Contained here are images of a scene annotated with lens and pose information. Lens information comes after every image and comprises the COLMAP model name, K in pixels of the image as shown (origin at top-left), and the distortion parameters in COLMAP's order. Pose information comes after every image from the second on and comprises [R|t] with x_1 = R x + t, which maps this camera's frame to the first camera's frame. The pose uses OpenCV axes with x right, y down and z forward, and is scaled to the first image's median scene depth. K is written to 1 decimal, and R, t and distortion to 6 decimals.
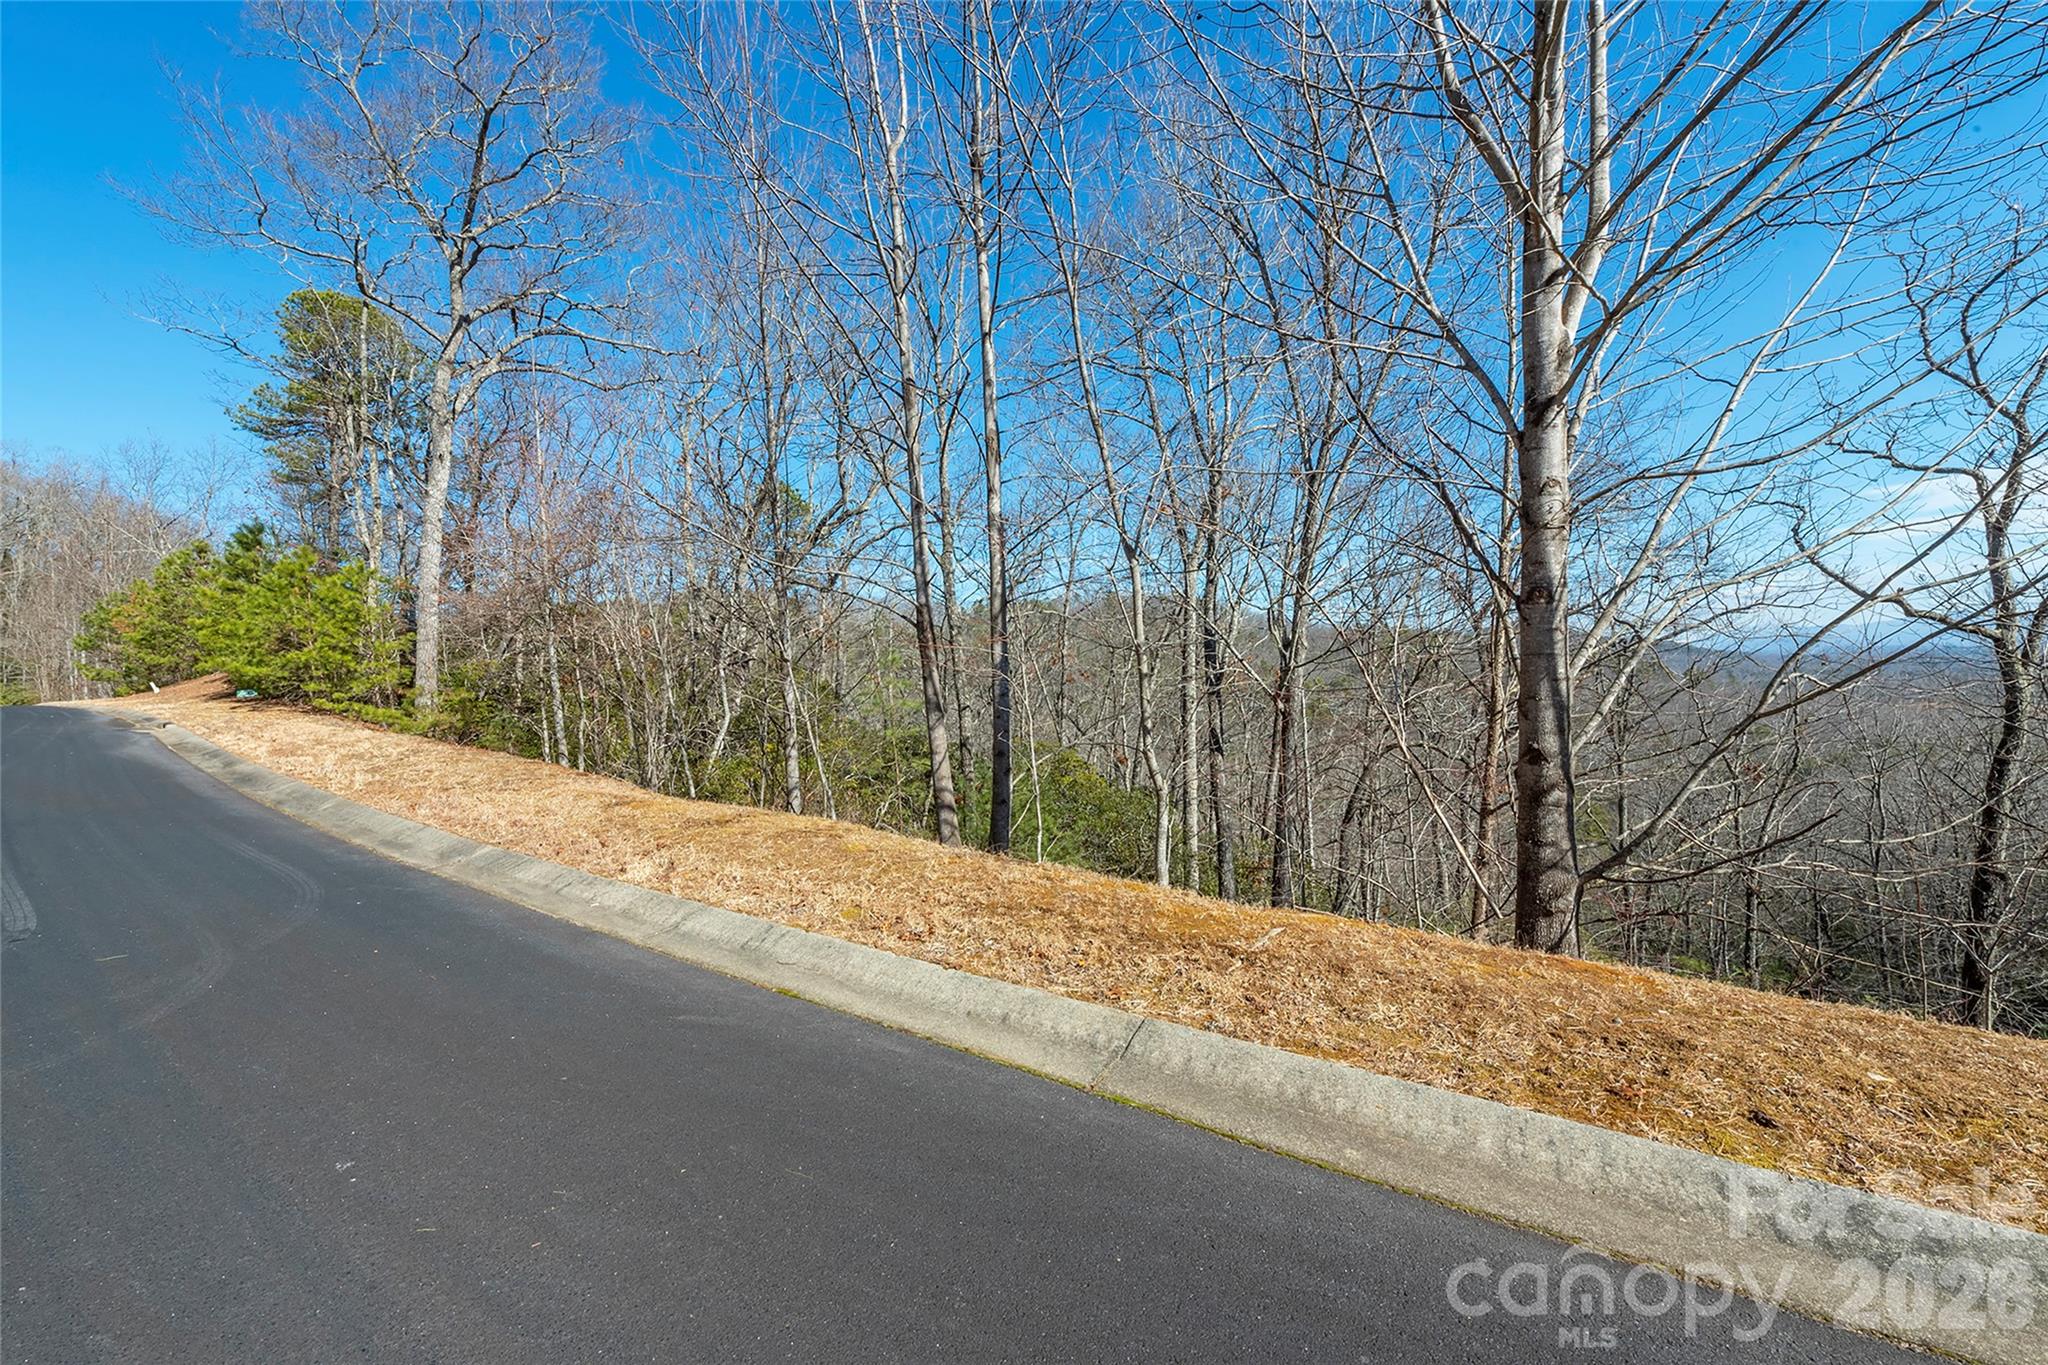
lens RADIAL K [[841.0, 0, 1024.0], [0, 841.0, 682.5], [0, 0, 1]] dist [0.000983, -0.000029]
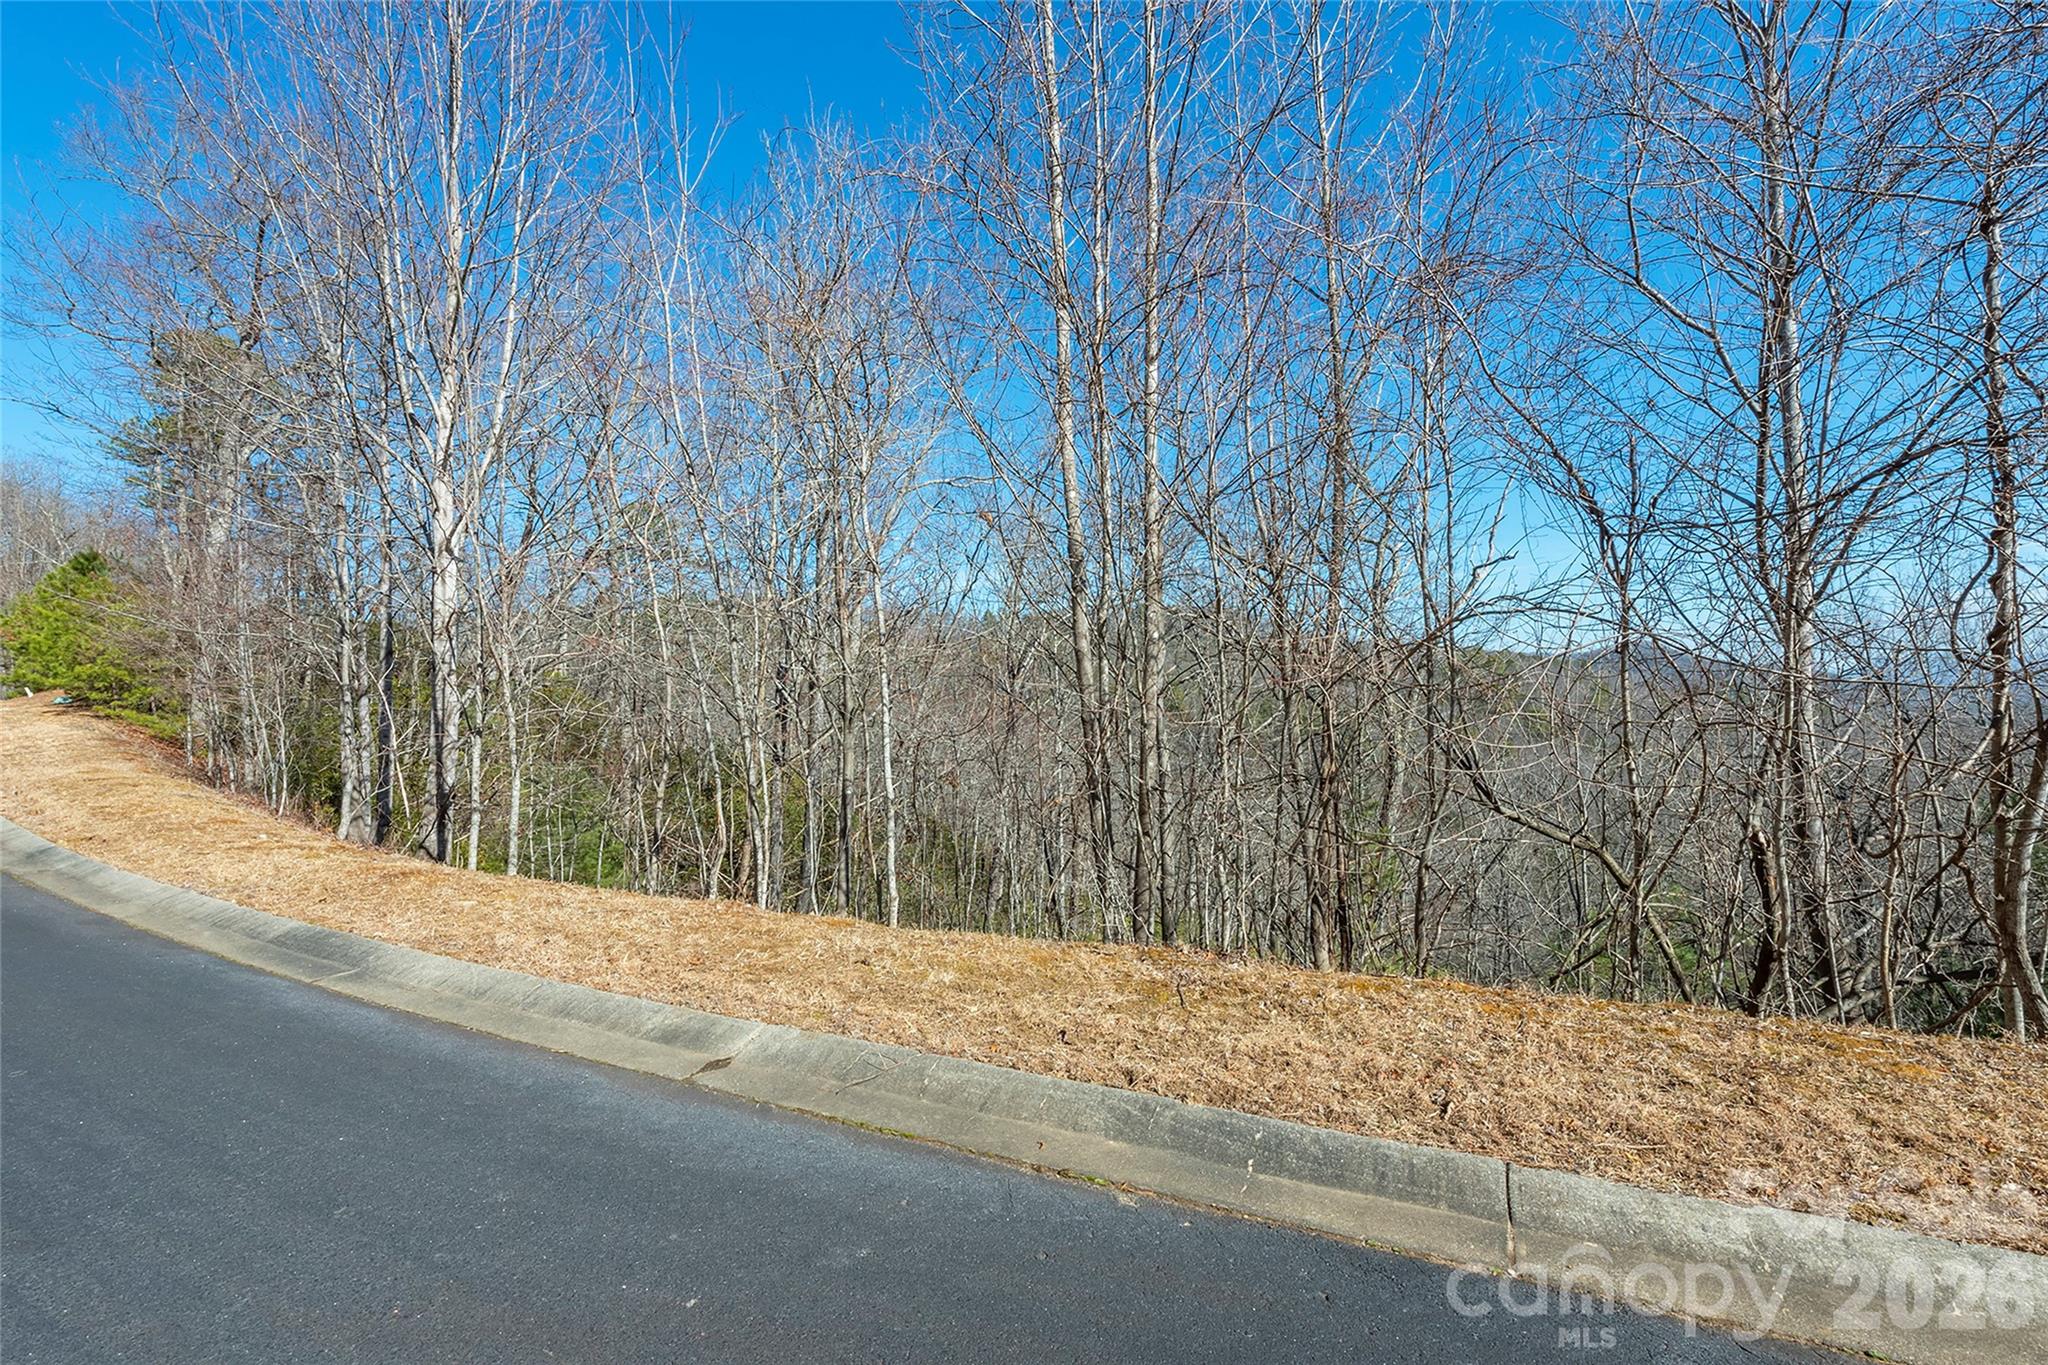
lens RADIAL K [[930.2, 0, 1024.0], [0, 930.2, 682.5], [0, 0, 1]] dist [-0.000620, -0.003523]
pose [[0.999317, 0.016642, -0.032995, 0.474475], [-0.017250, 0.999685, -0.018215, -0.011380], [0.032682, 0.018771, 0.999290, -0.255807]]
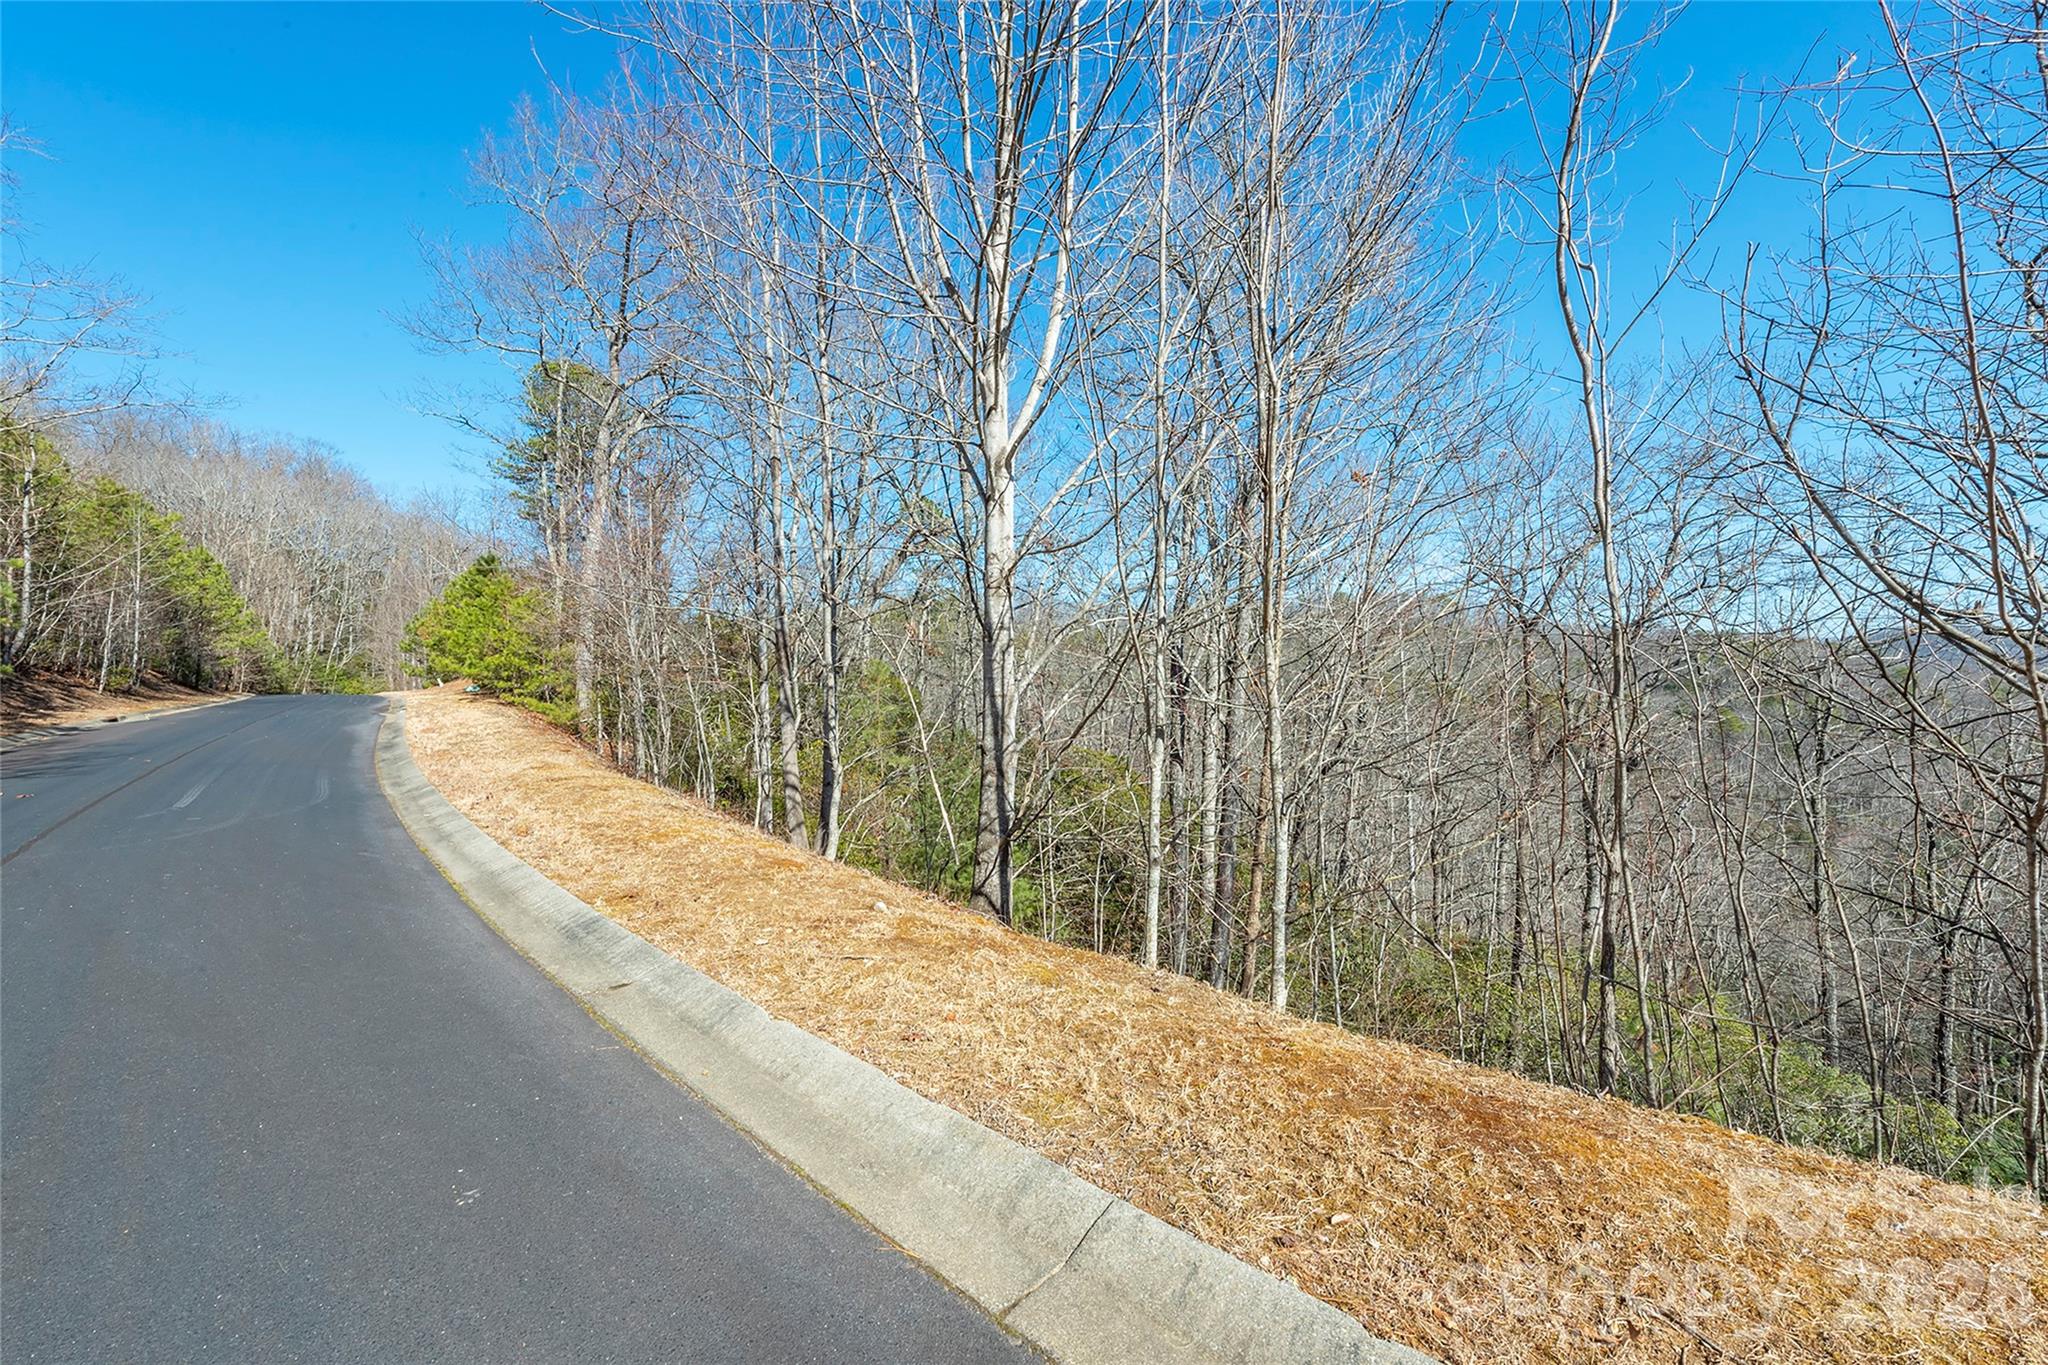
lens RADIAL K [[891.5, 0, 1024.0], [0, 891.5, 682.5], [0, 0, 1]] dist [0.000477, 0.000035]
pose [[0.964456, 0.017724, -0.263648, 0.261636], [-0.020148, 0.999776, -0.006493, -0.004213], [0.263474, 0.011574, 0.964597, -0.100647]]
